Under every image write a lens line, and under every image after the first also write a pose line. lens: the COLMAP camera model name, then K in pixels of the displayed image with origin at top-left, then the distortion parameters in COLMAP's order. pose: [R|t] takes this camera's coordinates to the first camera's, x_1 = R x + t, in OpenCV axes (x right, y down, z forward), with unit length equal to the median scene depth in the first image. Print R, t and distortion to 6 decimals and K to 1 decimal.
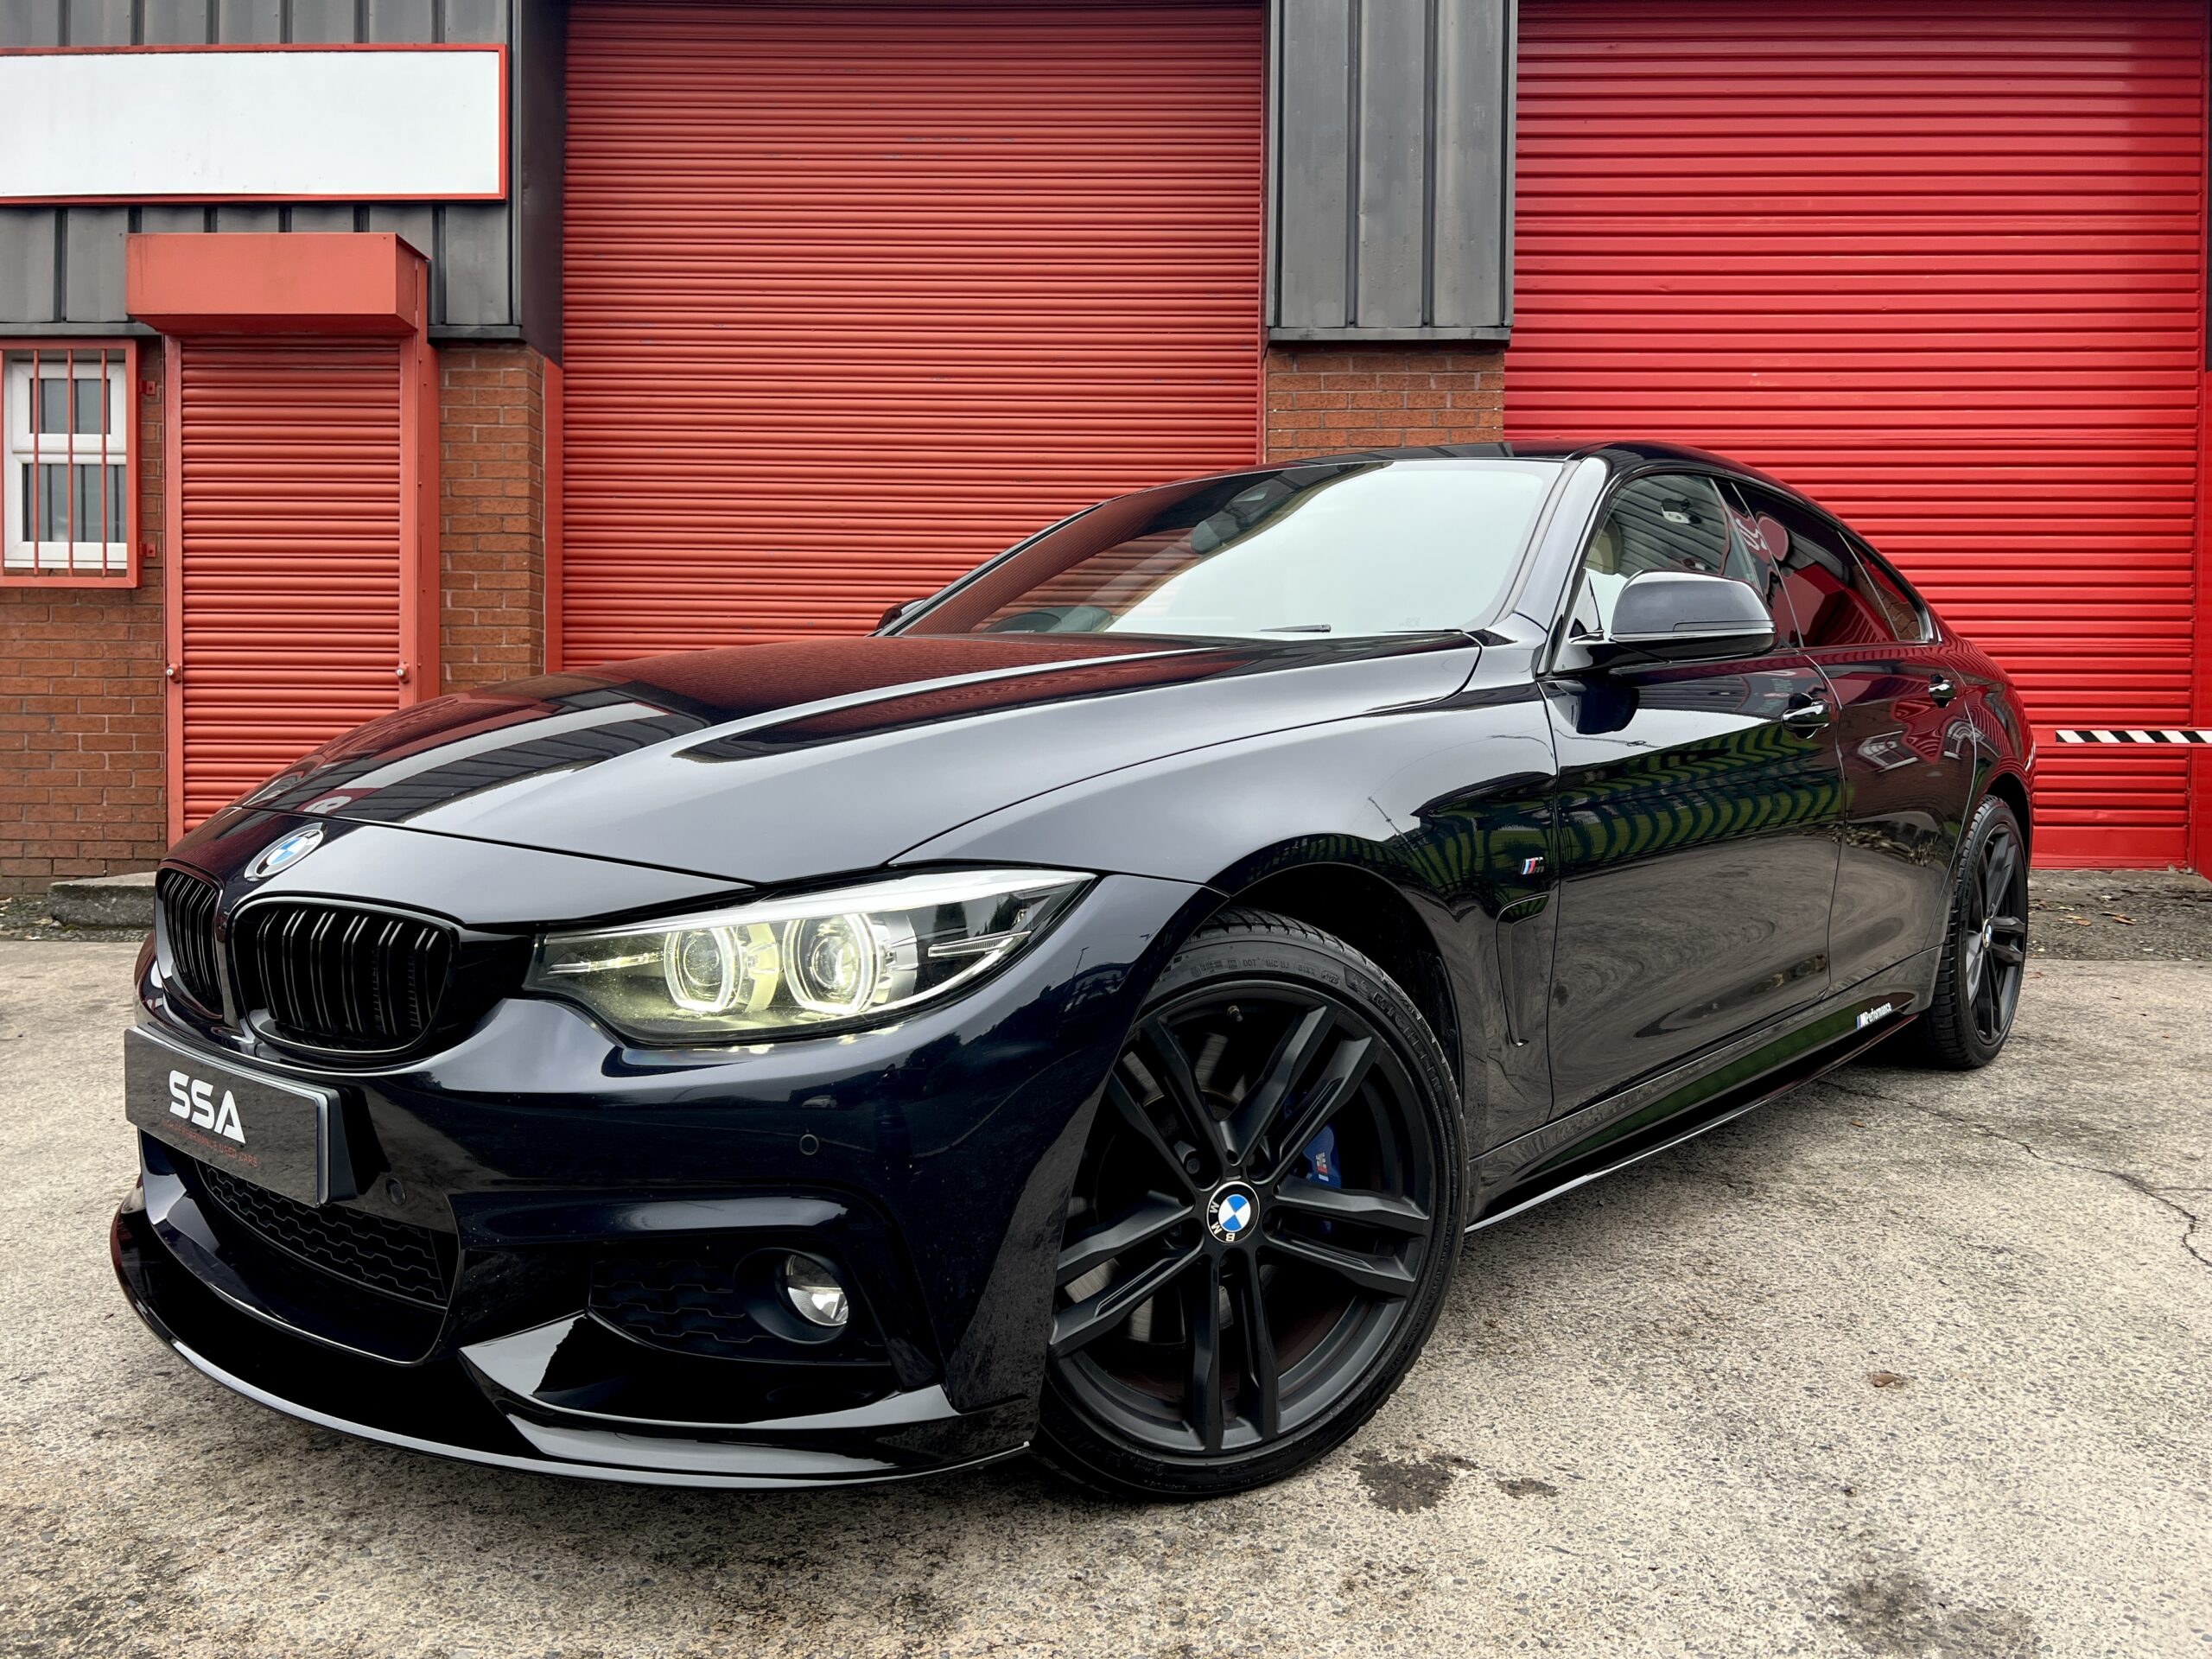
lens RADIAL K [[1668.7, 0, 1120.3], [0, 1668.7, 835.7], [0, 0, 1]] dist [0.041762, -0.050760]
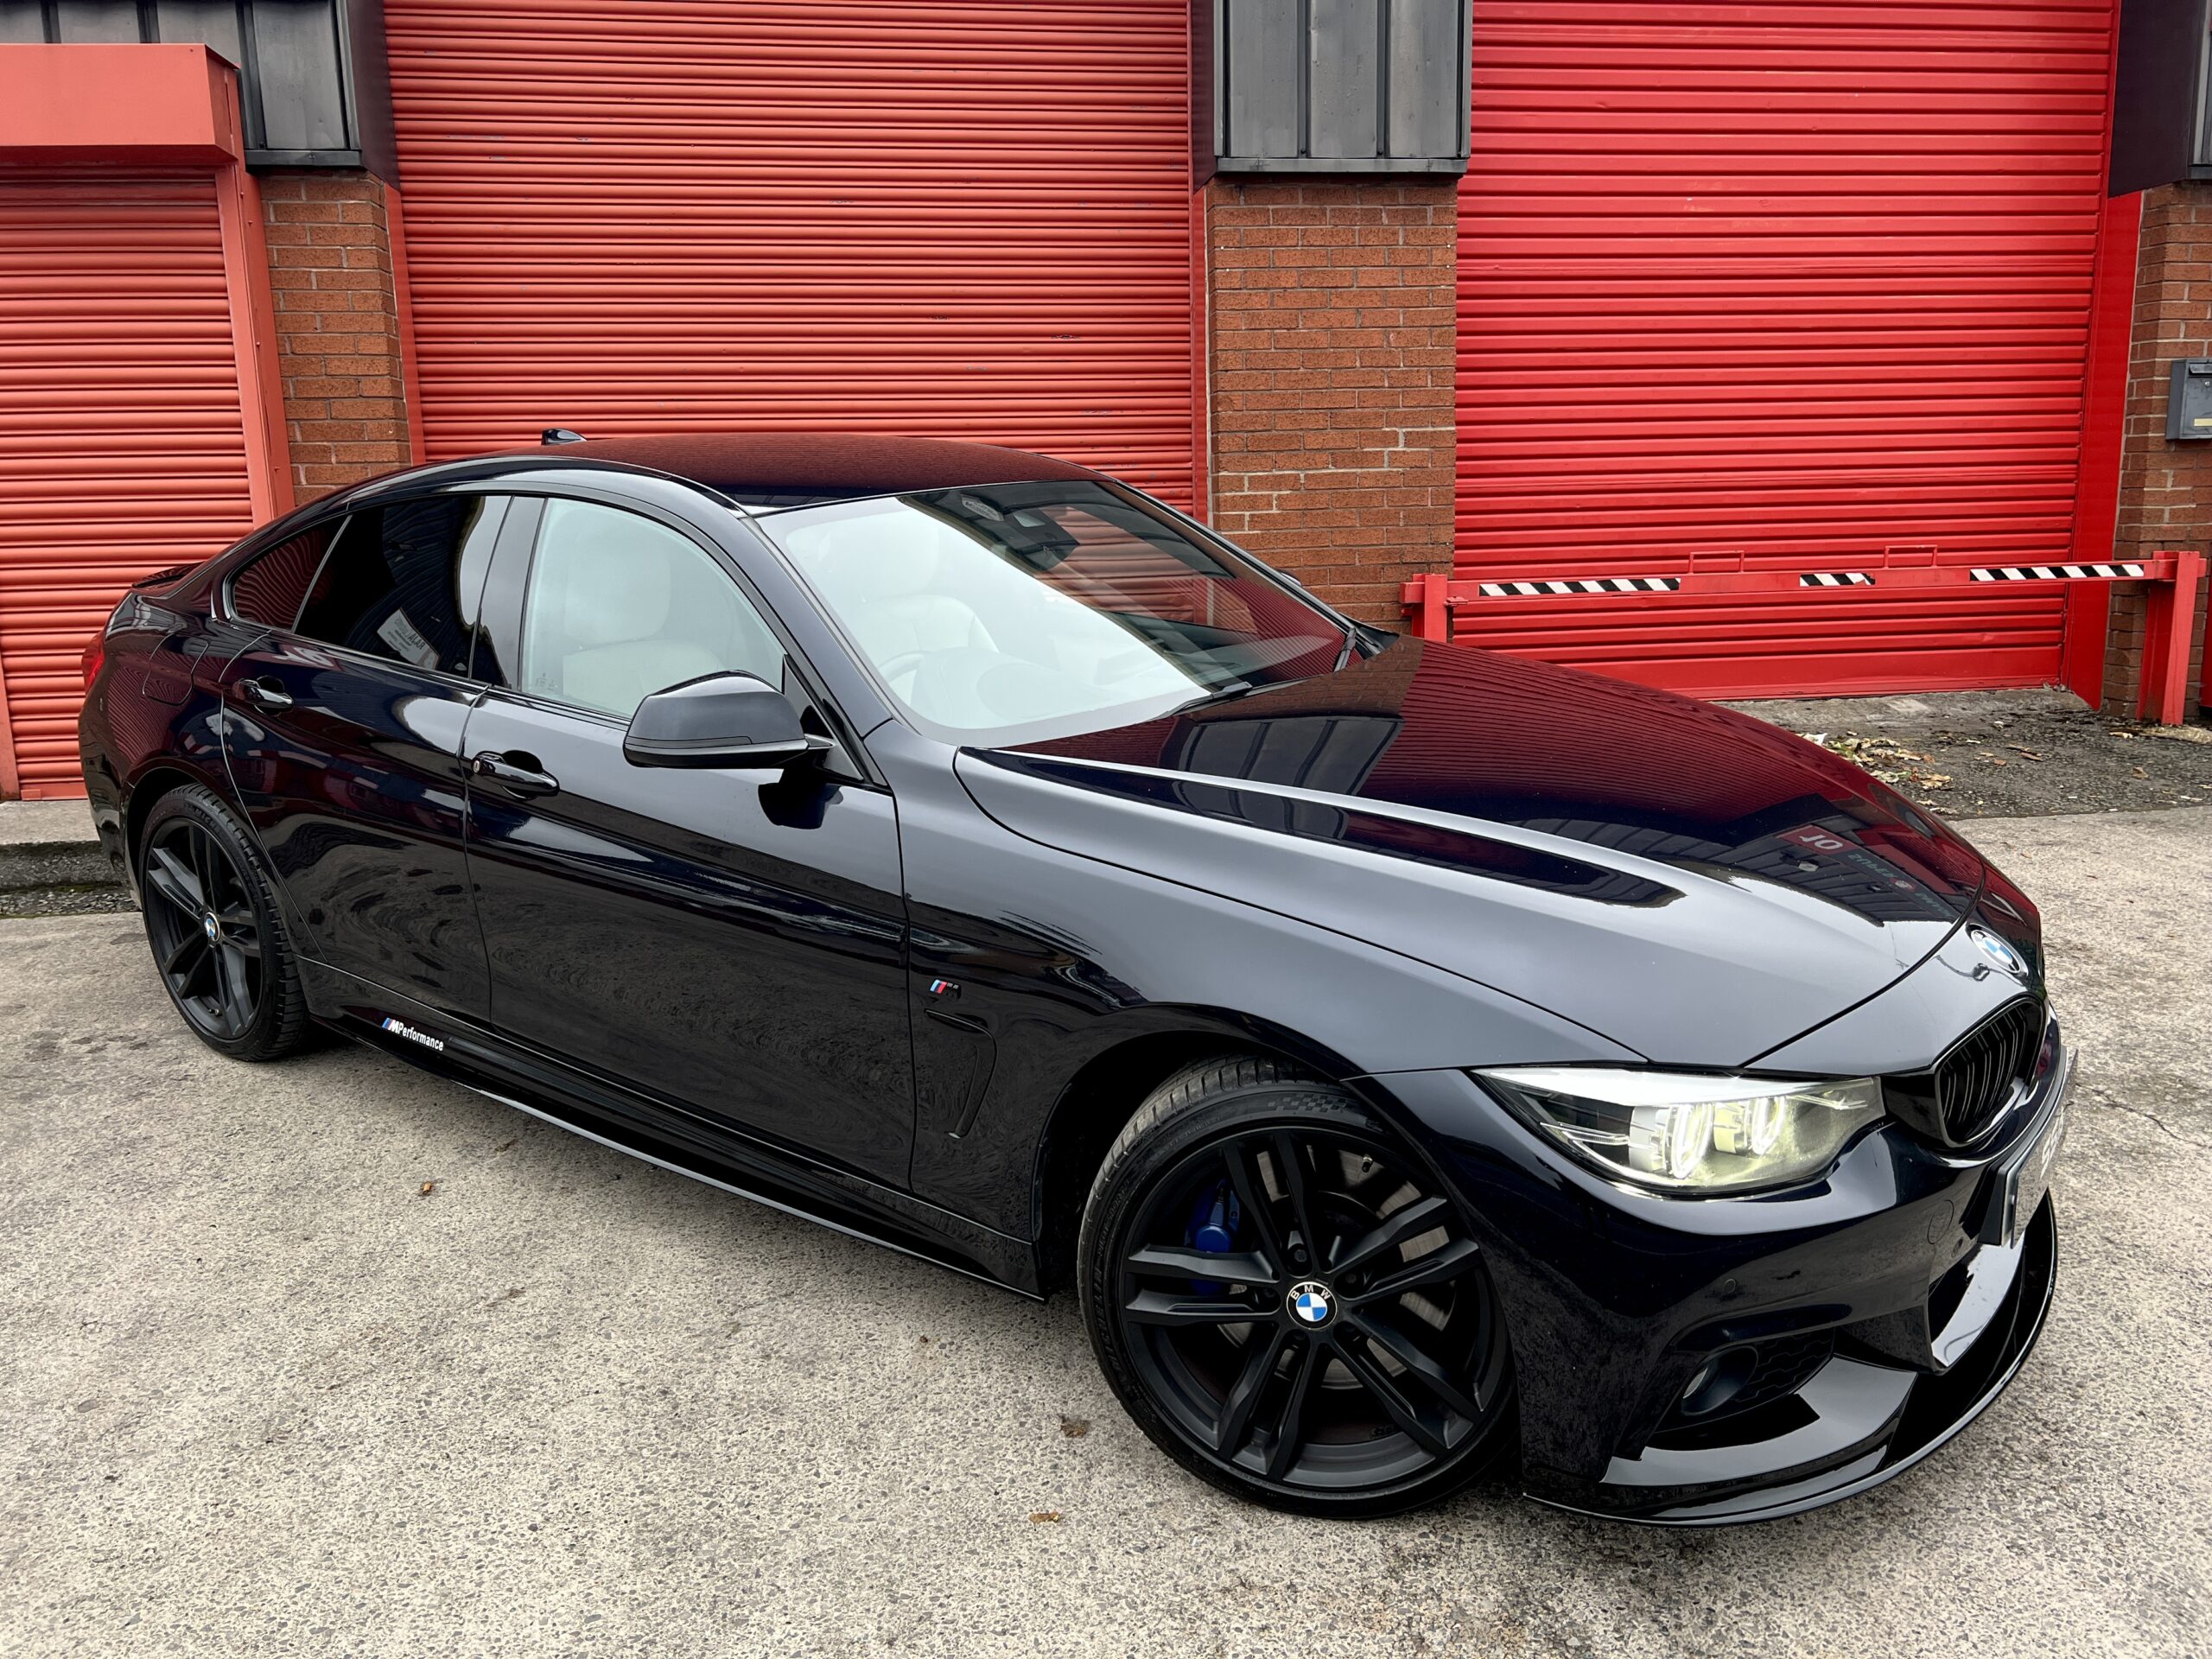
lens RADIAL K [[1668.7, 0, 1122.5], [0, 1668.7, 810.7], [0, 0, 1]] dist [0.041762, -0.050760]
pose [[0.986735, -0.056322, 0.152256, -0.124122], [0.031724, 0.986704, 0.159402, -0.096913], [-0.159210, -0.152457, 0.975402, 0.050426]]
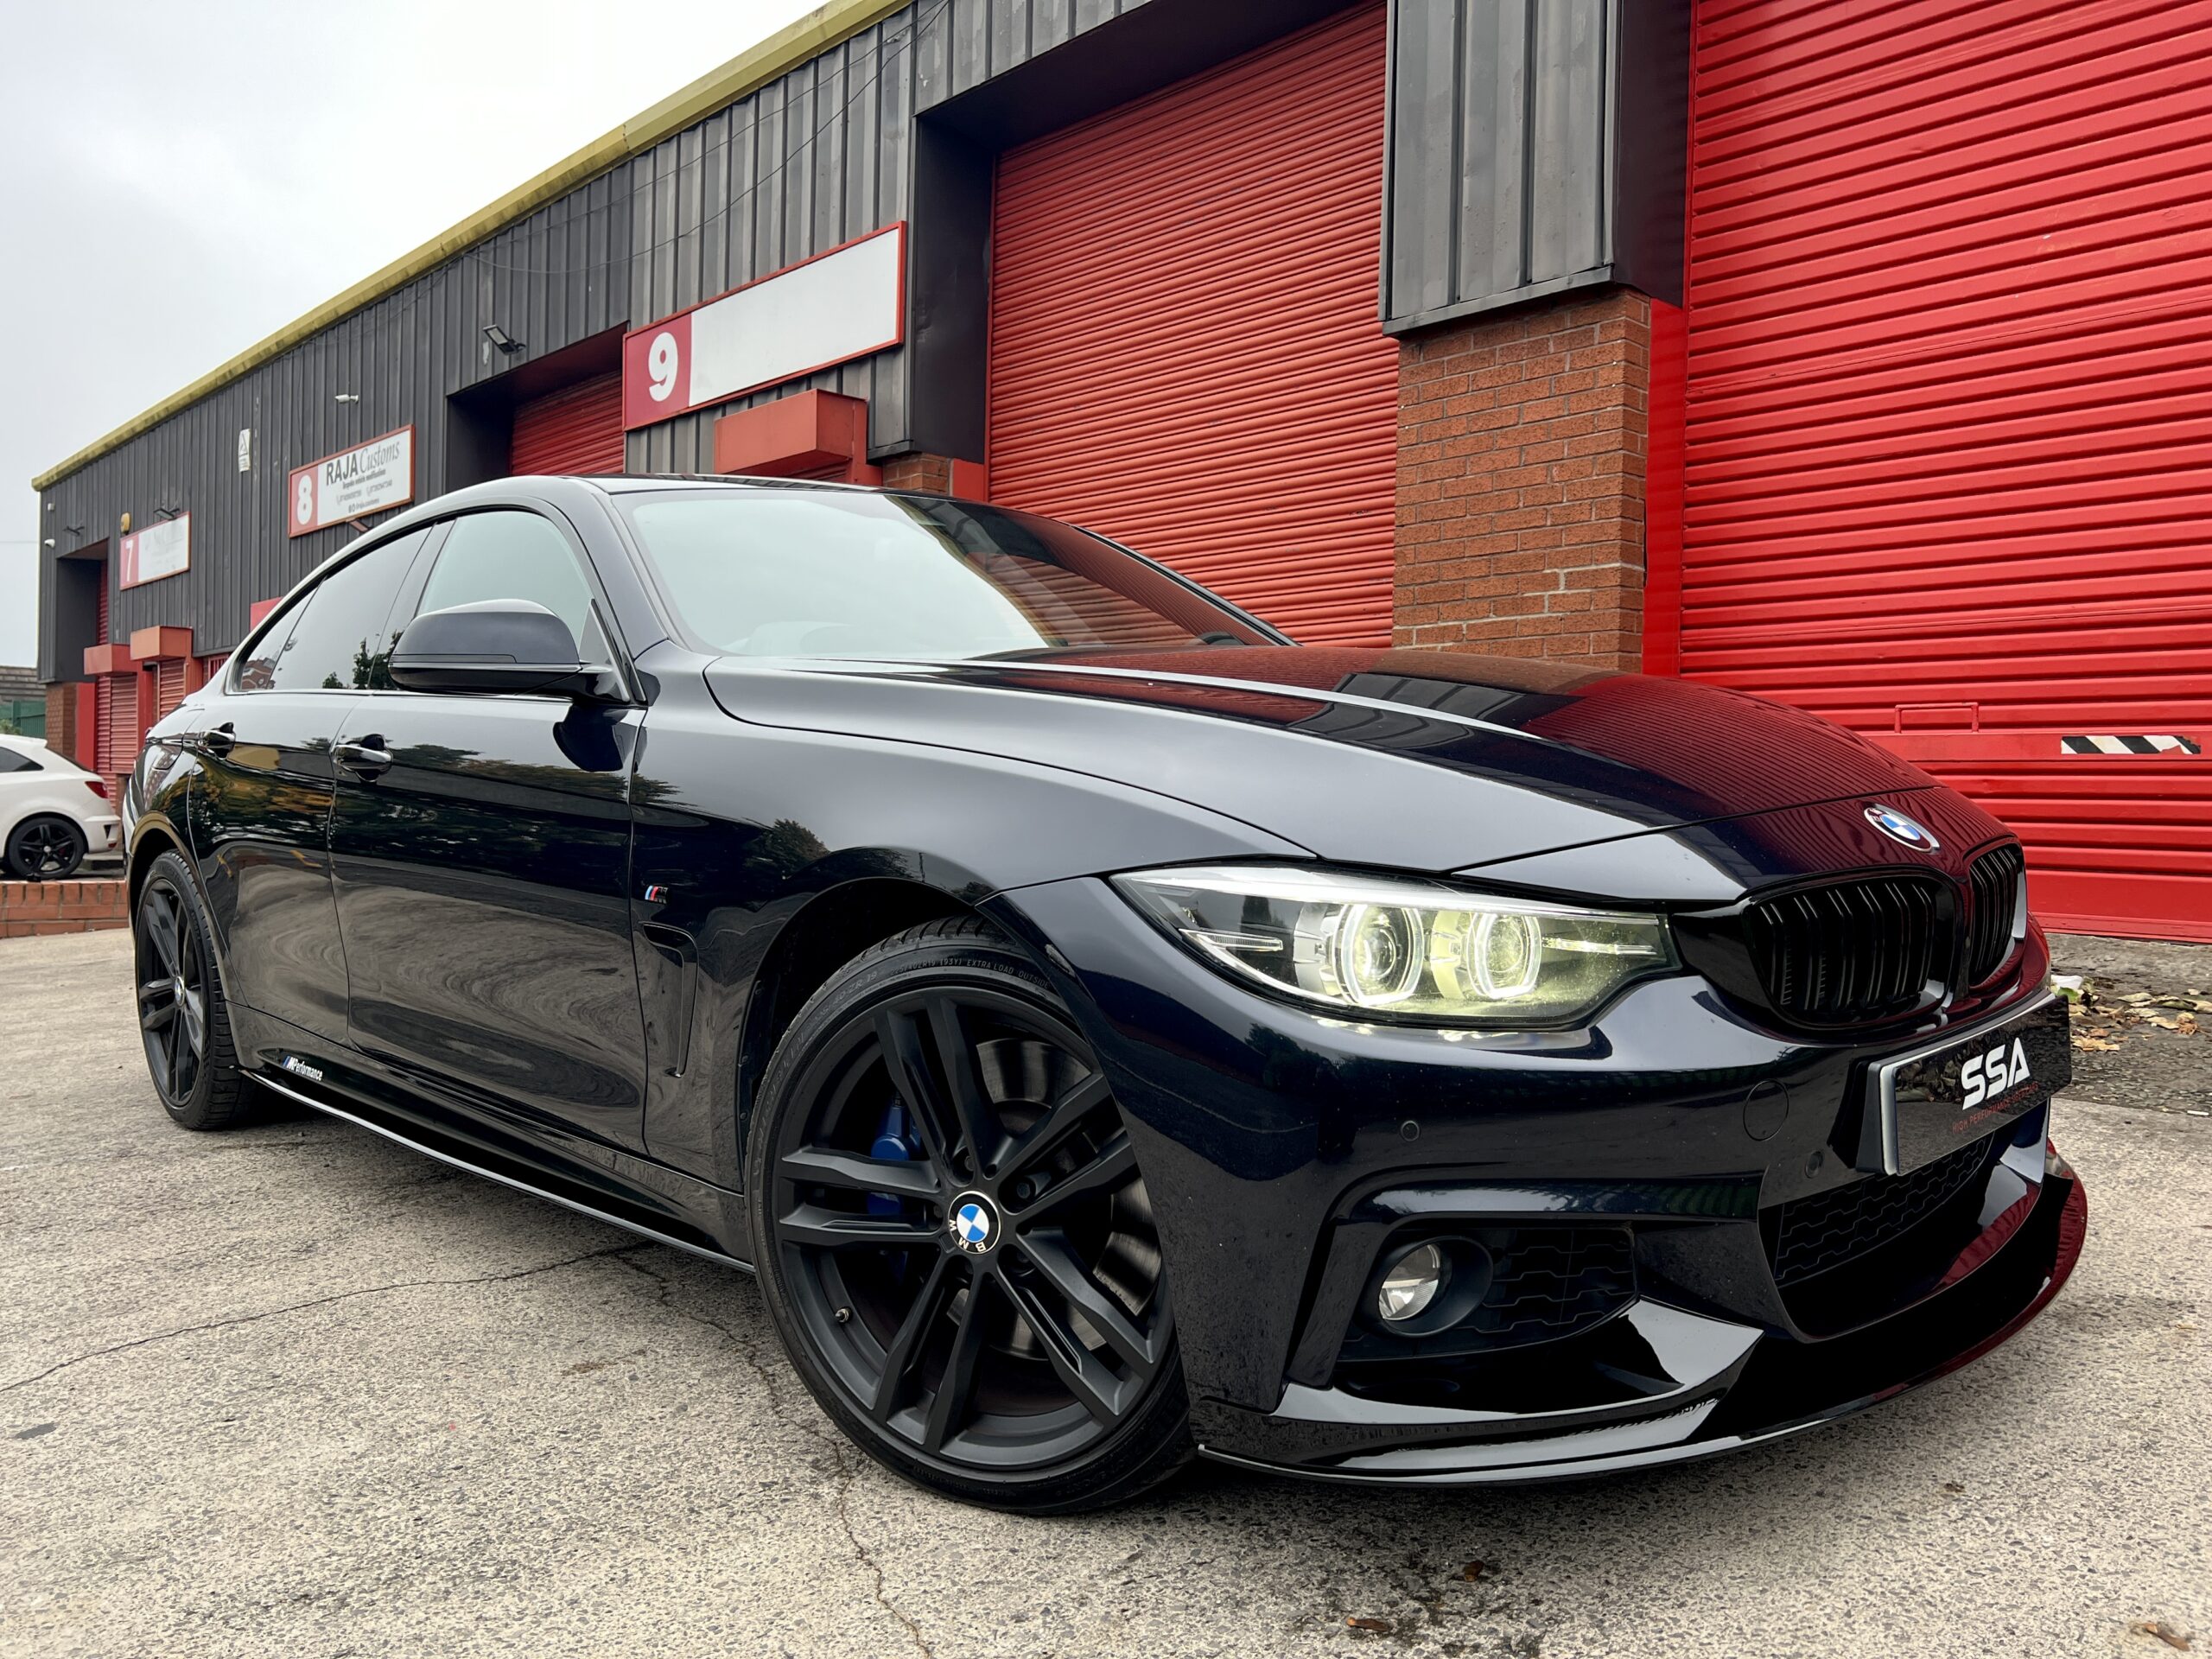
lens RADIAL K [[1668.7, 0, 1128.7], [0, 1668.7, 825.2], [0, 0, 1]] dist [0.041762, -0.050760]
pose [[0.696785, 0.016789, -0.717083, 0.668910], [-0.026081, 0.999658, -0.001938, -0.015759], [0.716806, 0.020053, 0.696985, 0.248778]]
